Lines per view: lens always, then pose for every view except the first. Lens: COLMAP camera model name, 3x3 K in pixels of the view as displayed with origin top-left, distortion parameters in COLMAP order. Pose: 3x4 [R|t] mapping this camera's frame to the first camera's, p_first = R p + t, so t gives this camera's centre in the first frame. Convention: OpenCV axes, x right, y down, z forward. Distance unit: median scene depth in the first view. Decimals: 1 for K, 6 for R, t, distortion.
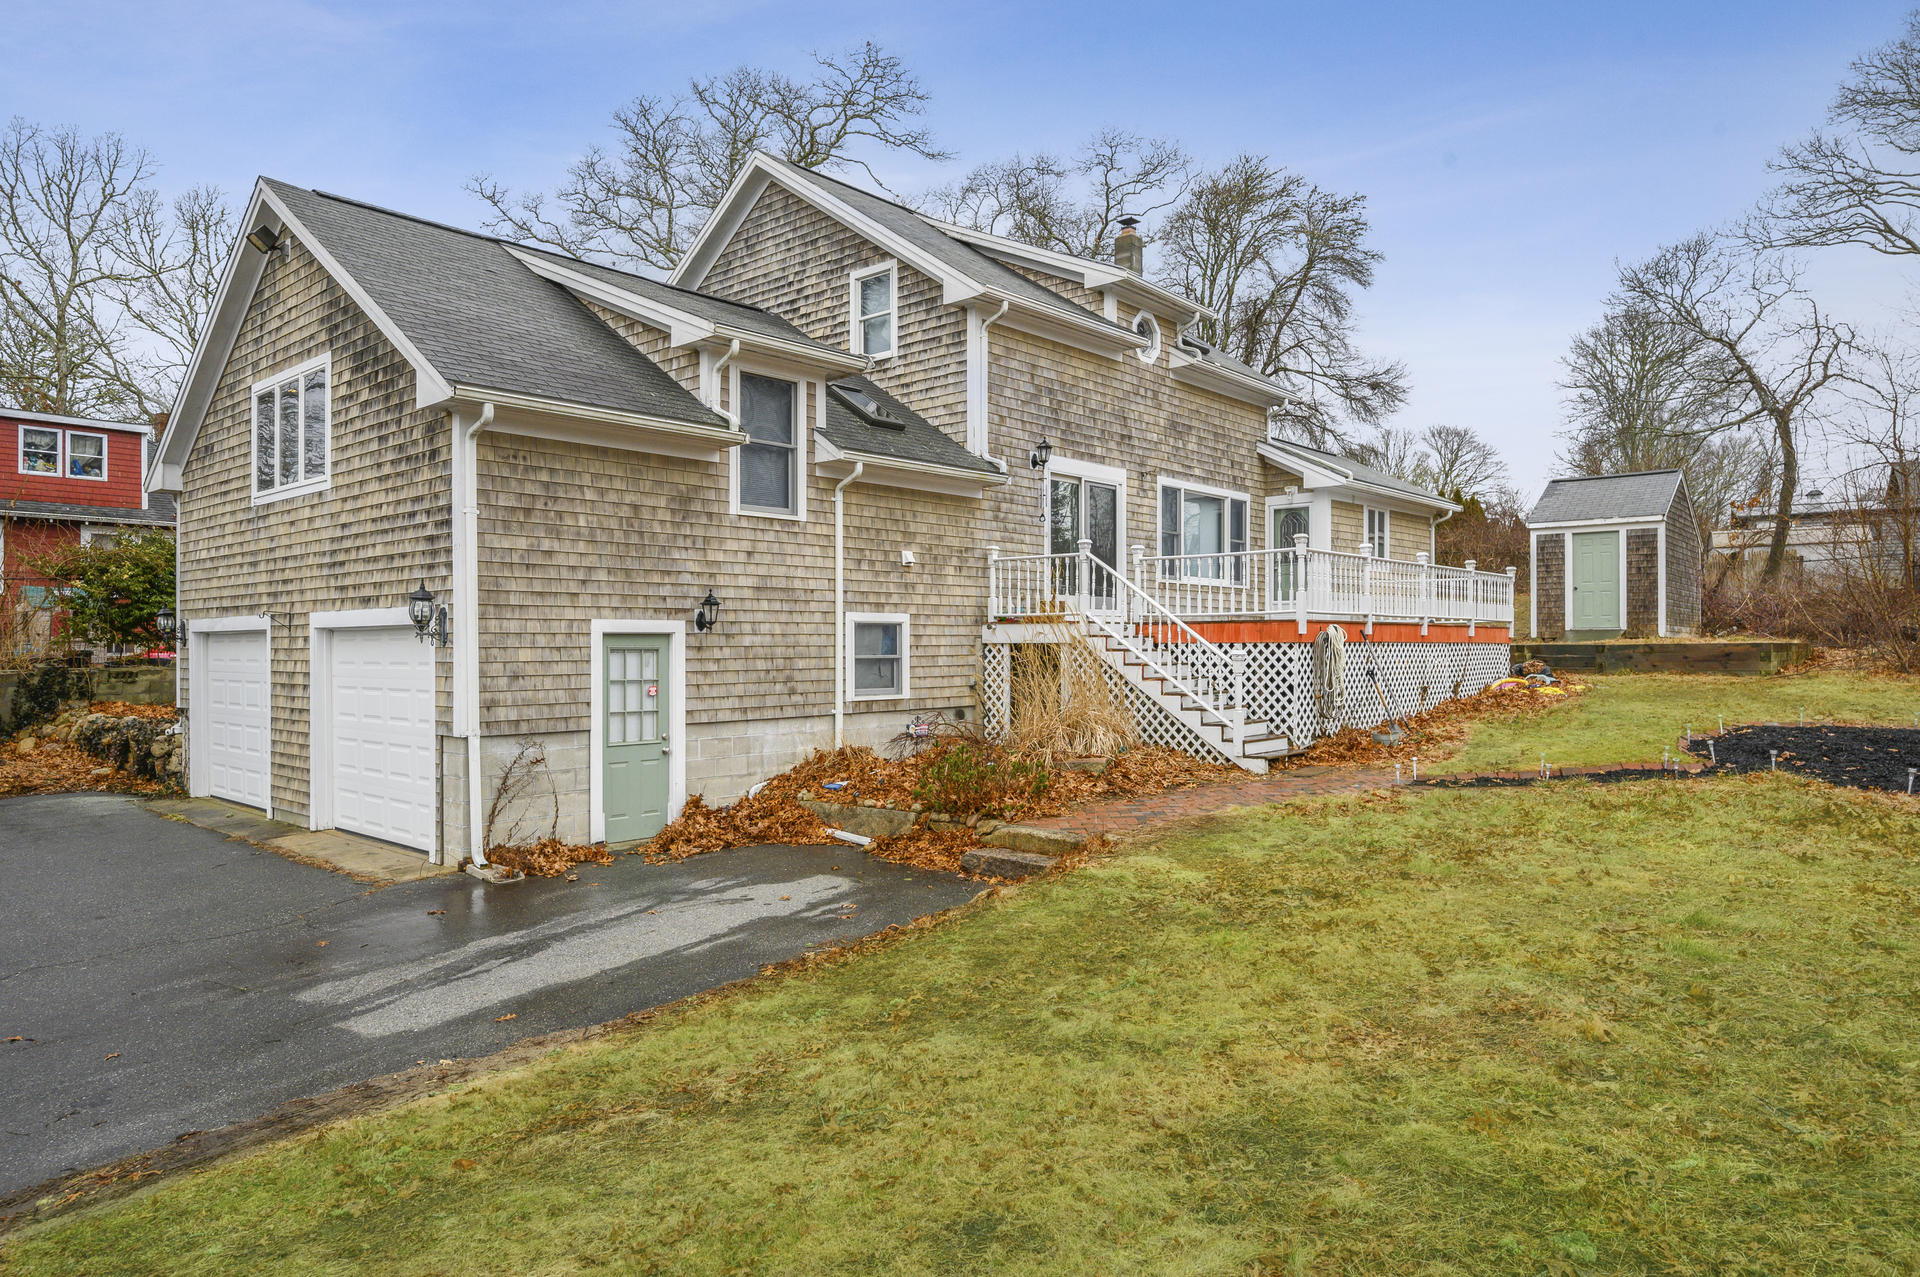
lens RADIAL K [[1166.3, 0, 960.0], [0, 1166.3, 638.5], [0, 0, 1]] dist [-0.004356, -0.000878]
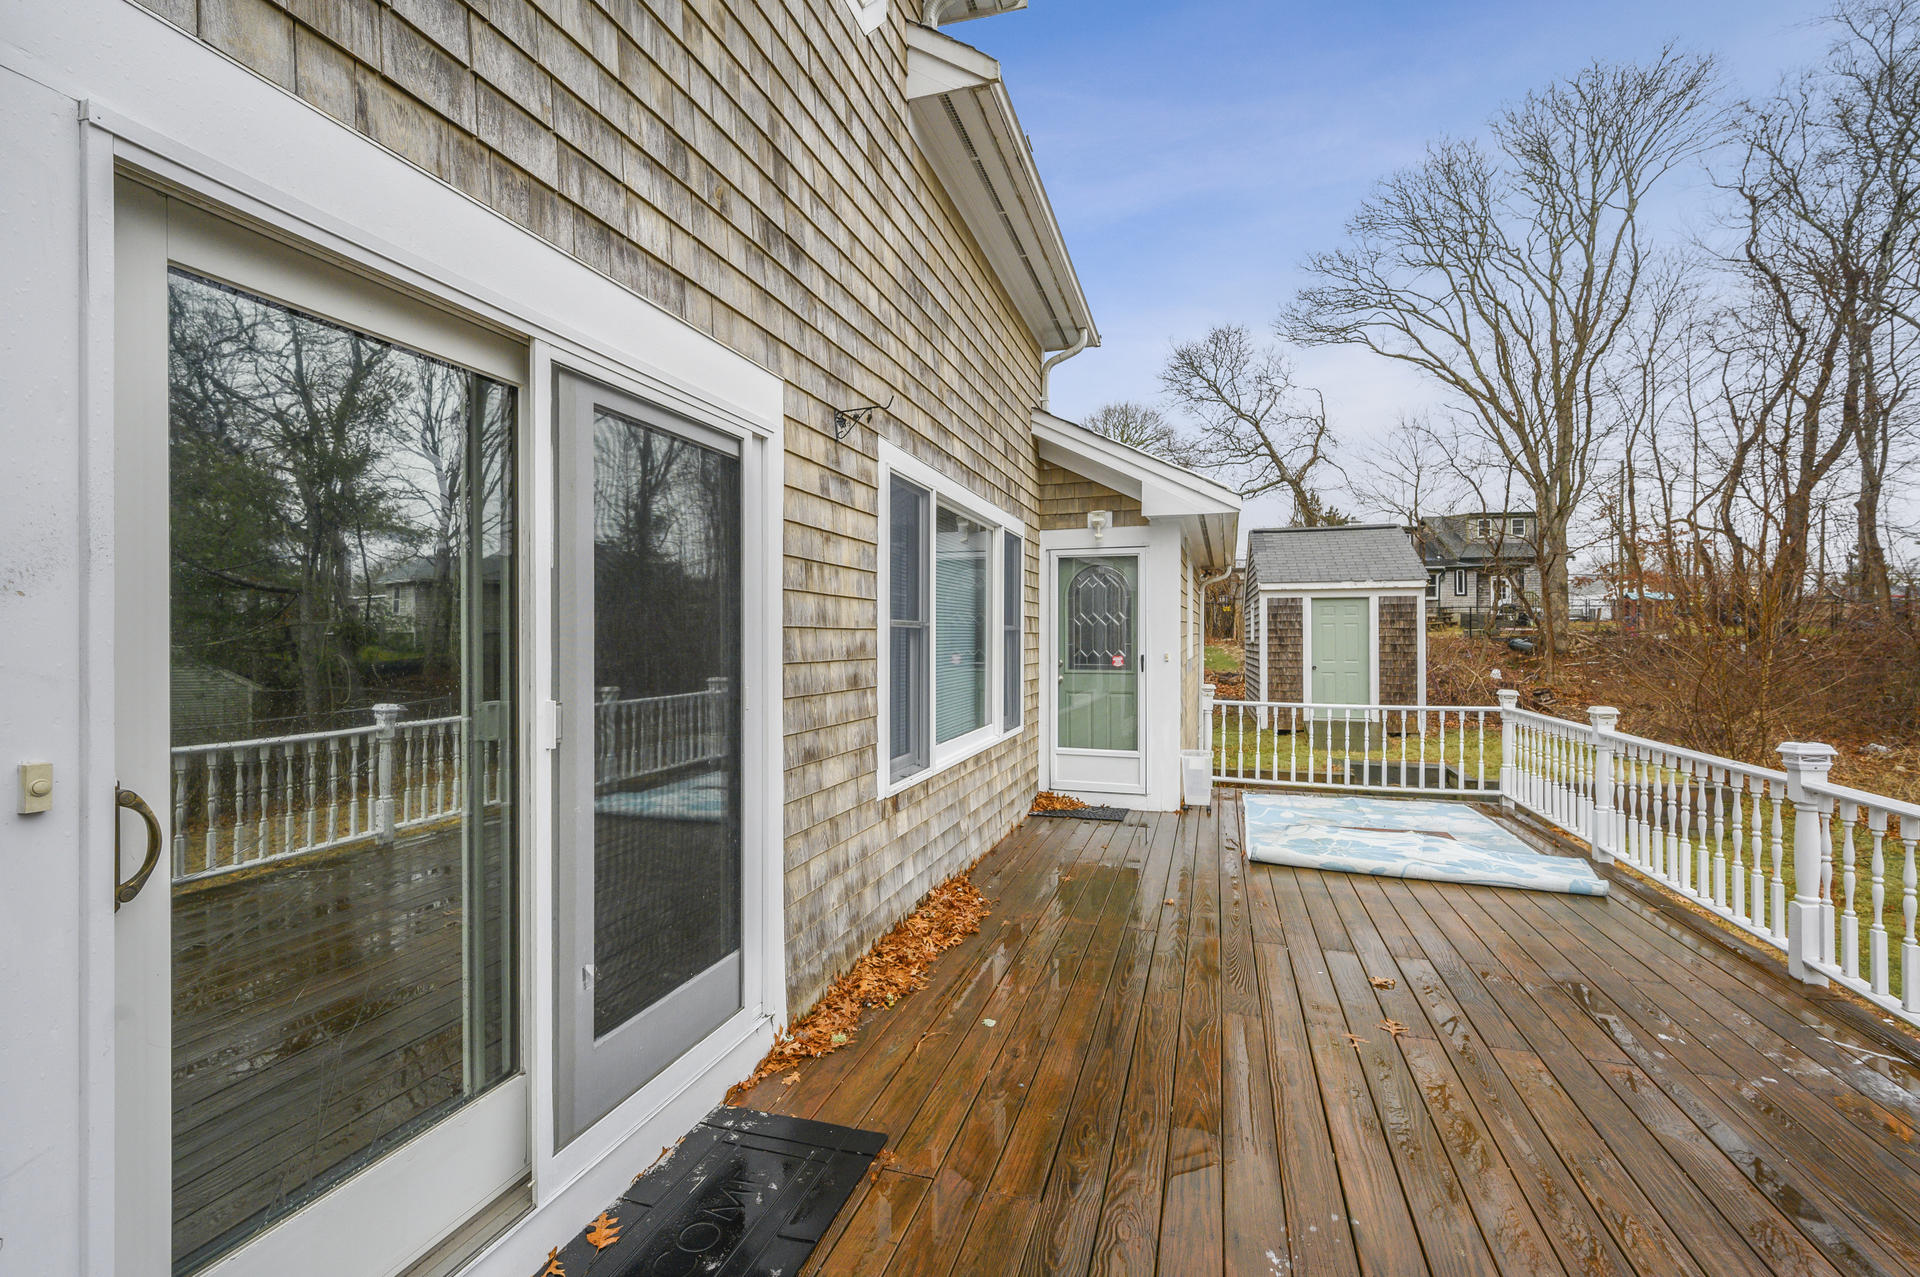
lens RADIAL K [[828.1, 0, 960.0], [0, 828.1, 638.5], [0, 0, 1]] dist [-0.000300, 0.000040]
pose [[0.908569, -0.000710, 0.417733, 0.098711], [-0.002670, 0.999968, 0.007507, -0.088206], [-0.417726, -0.007936, 0.908539, 0.781910]]
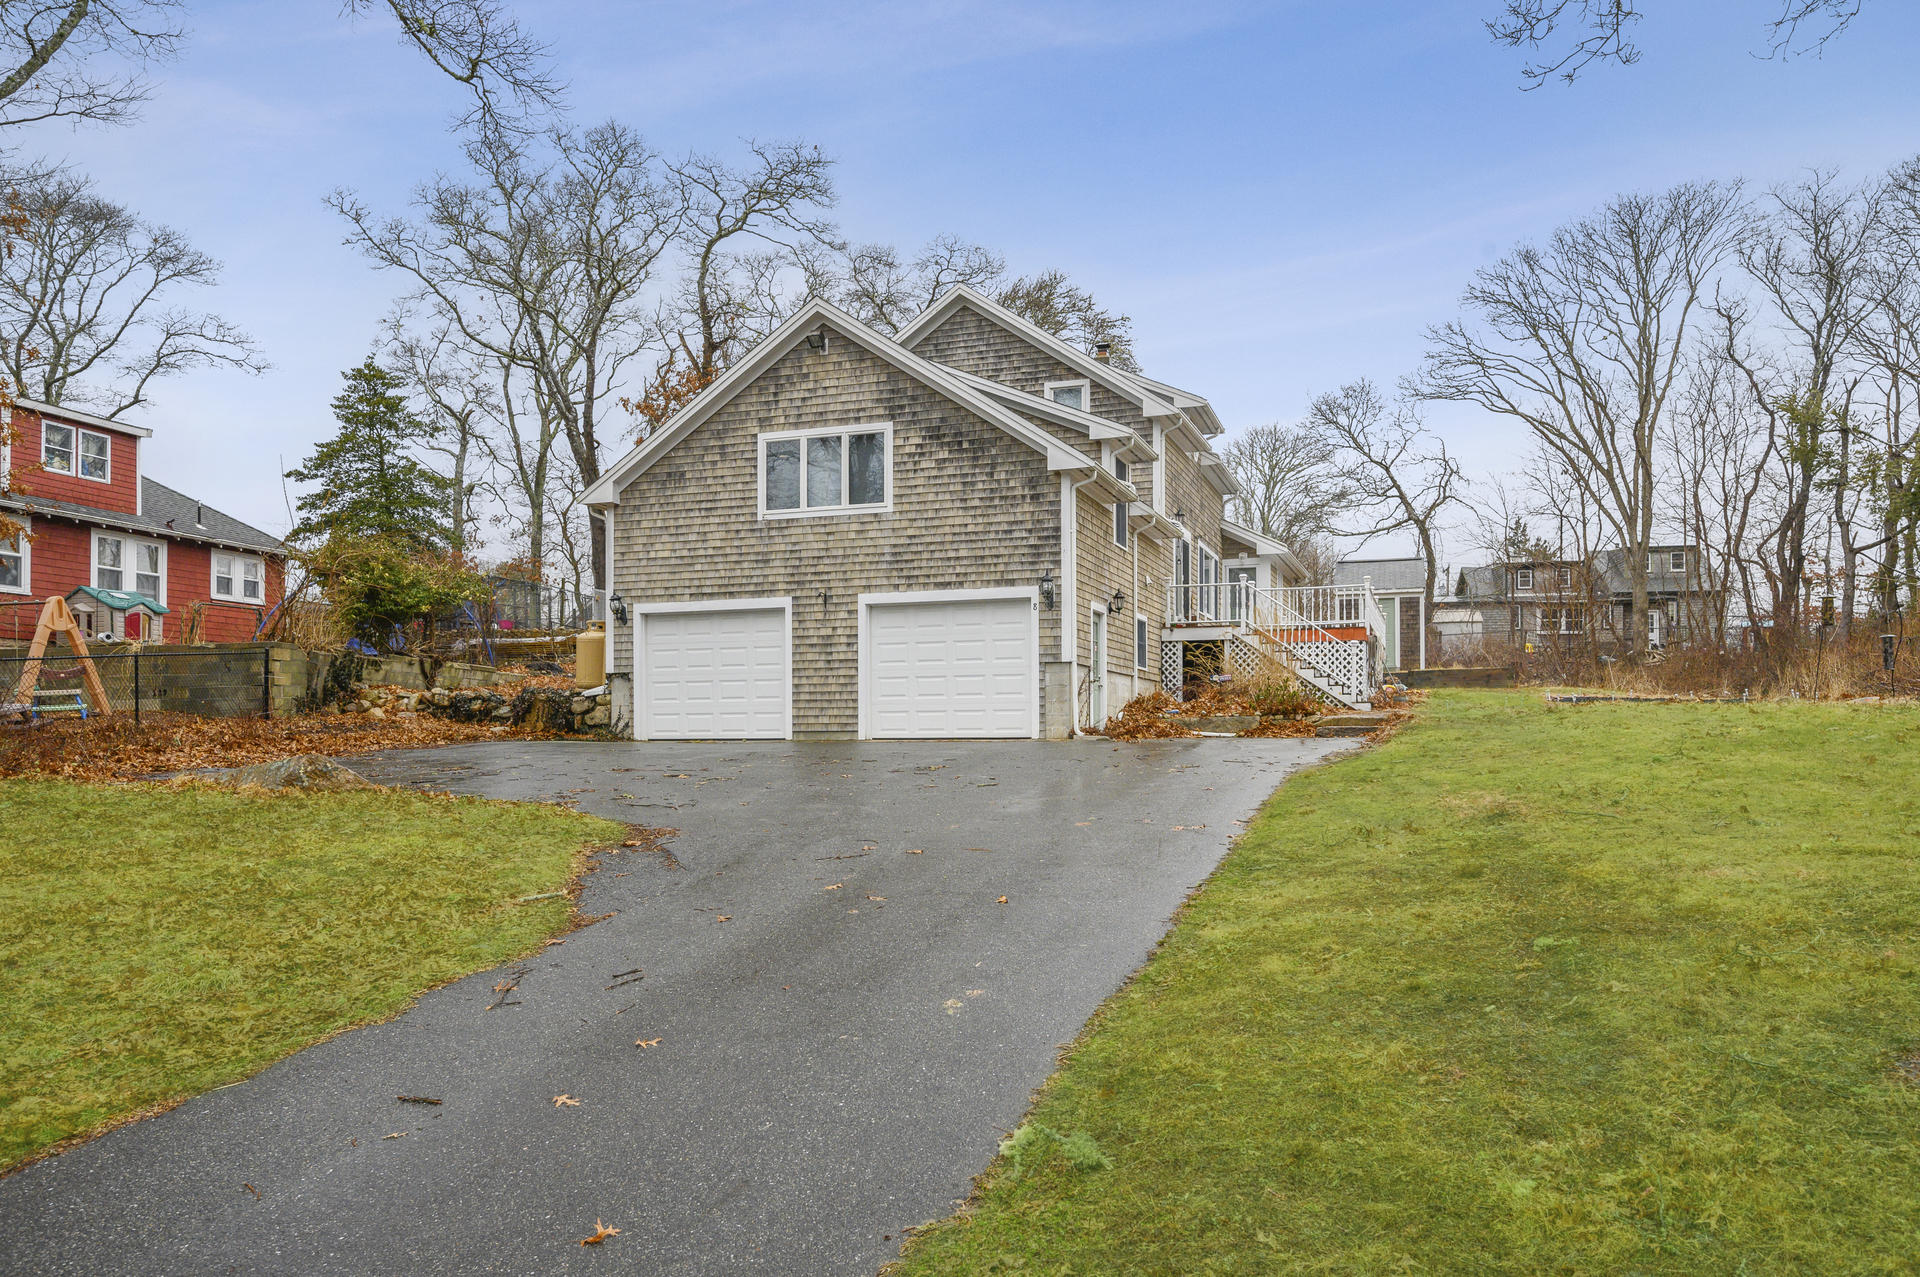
lens RADIAL K [[1345.5, 0, 957.4], [0, 1345.5, 729.1], [0, 0, 1]] dist [-0.004099, -0.002820]
pose [[0.926438, 0.005669, 0.376404, -0.715546], [-0.002653, 0.999960, -0.008531, 0.108645], [-0.376437, 0.006905, 0.926416, -0.422889]]
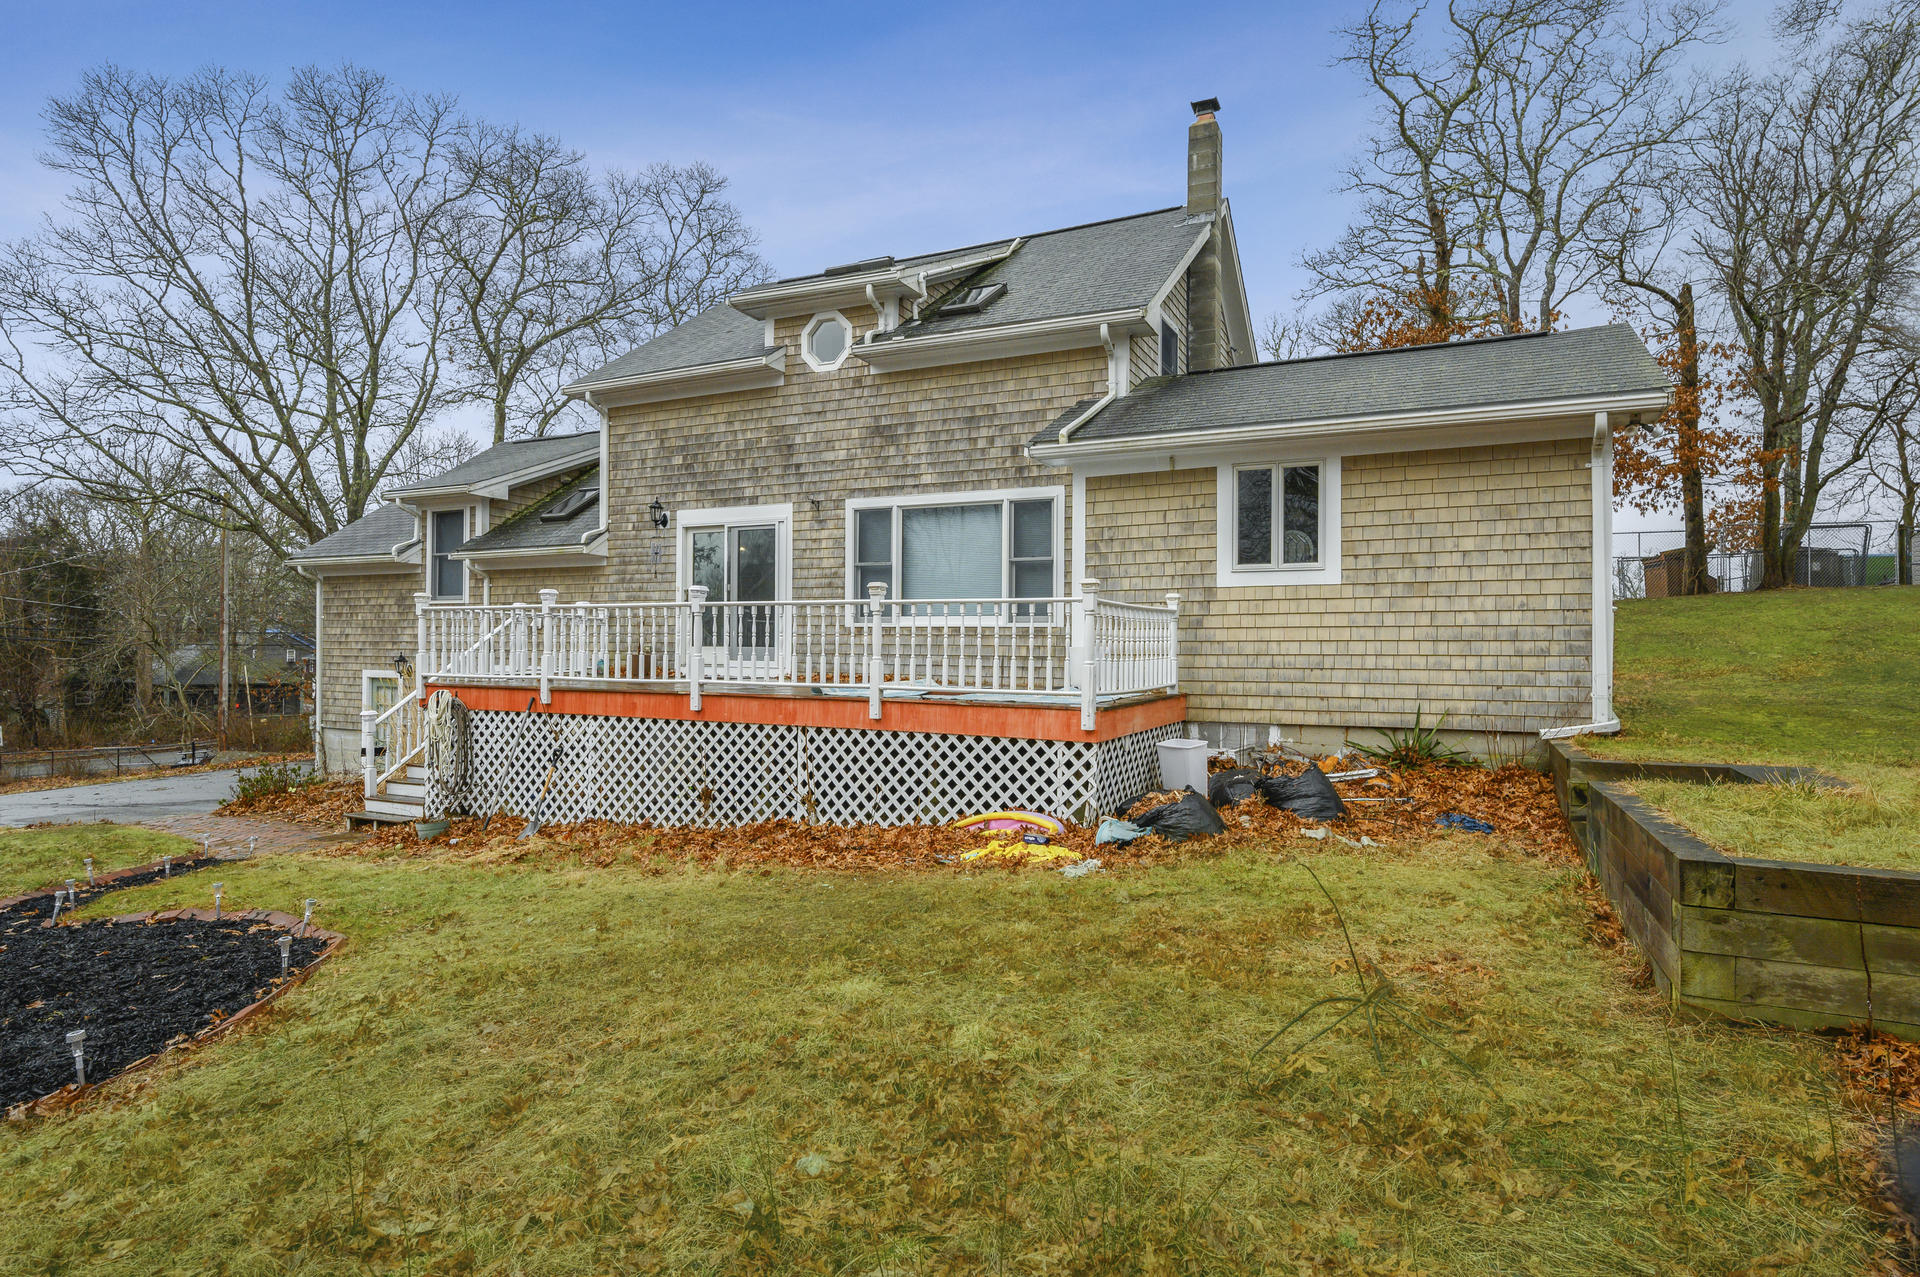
lens RADIAL K [[1015.6, 0, 960.0], [0, 1015.6, 638.5], [0, 0, 1]] dist [-0.002634, -0.000978]
pose [[0.279895, -0.003298, -0.960025, 0.866561], [-0.003029, 0.999986, -0.004319, -0.036186], [0.960026, 0.004116, 0.279881, 0.851422]]
